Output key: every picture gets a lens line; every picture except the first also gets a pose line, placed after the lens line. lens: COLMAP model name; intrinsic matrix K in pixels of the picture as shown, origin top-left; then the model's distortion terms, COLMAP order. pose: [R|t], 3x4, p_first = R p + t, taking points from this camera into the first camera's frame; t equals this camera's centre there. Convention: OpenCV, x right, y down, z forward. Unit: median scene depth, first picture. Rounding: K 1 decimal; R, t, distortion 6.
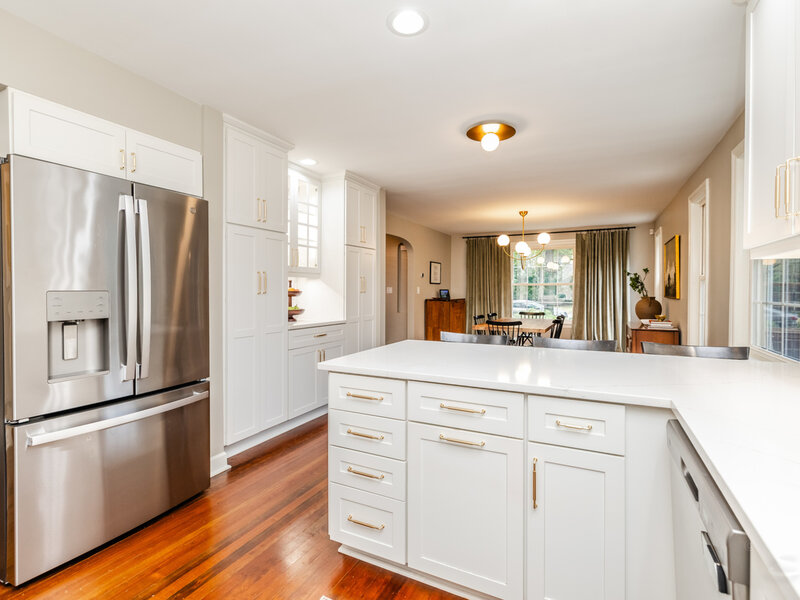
lens RADIAL K [[390.1, 0, 399.9], [0, 390.1, 297.3], [0, 0, 1]] dist [-0.017255, -0.001107]
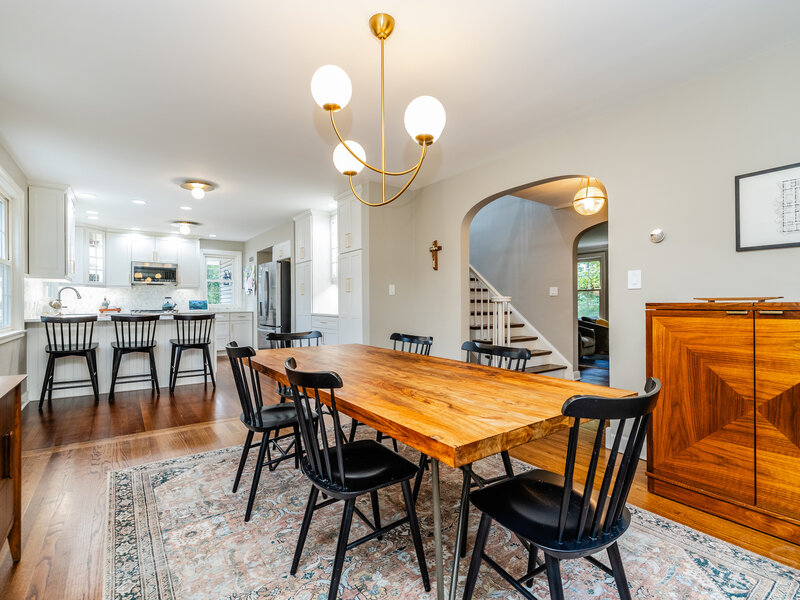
lens RADIAL K [[390.1, 0, 403.0], [0, 390.1, 300.4], [0, 0, 1]] dist [-0.017255, -0.001107]
pose [[-0.454260, 0.002581, -0.890865, 0.558868], [-0.007459, 0.999950, 0.006700, 0.001578], [0.890838, 0.009689, -0.454218, 1.112487]]
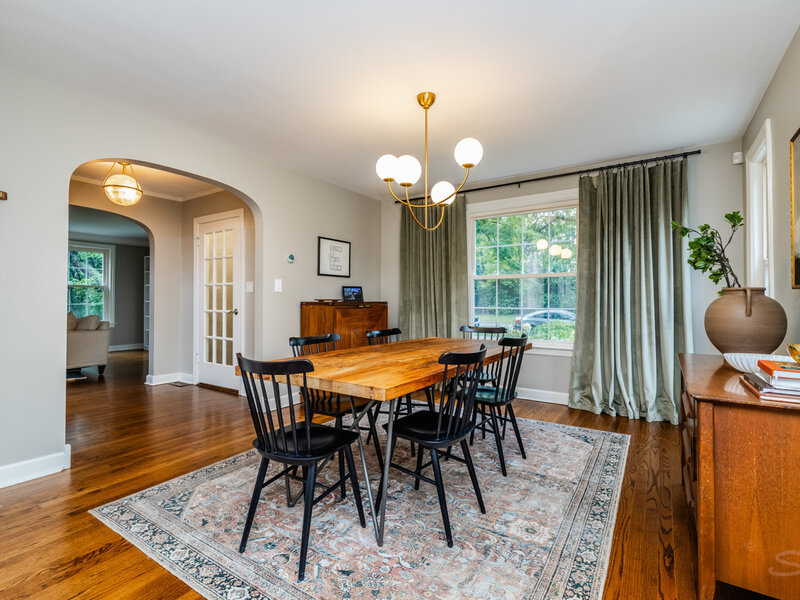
lens RADIAL K [[390.1, 0, 402.3], [0, 390.1, 297.2], [0, 0, 1]] dist [-0.017255, -0.001107]
pose [[0.993915, 0.000116, -0.110147, 0.281671], [-0.003199, 0.999608, -0.027814, 0.014191], [0.110101, 0.027997, 0.993526, 0.470565]]
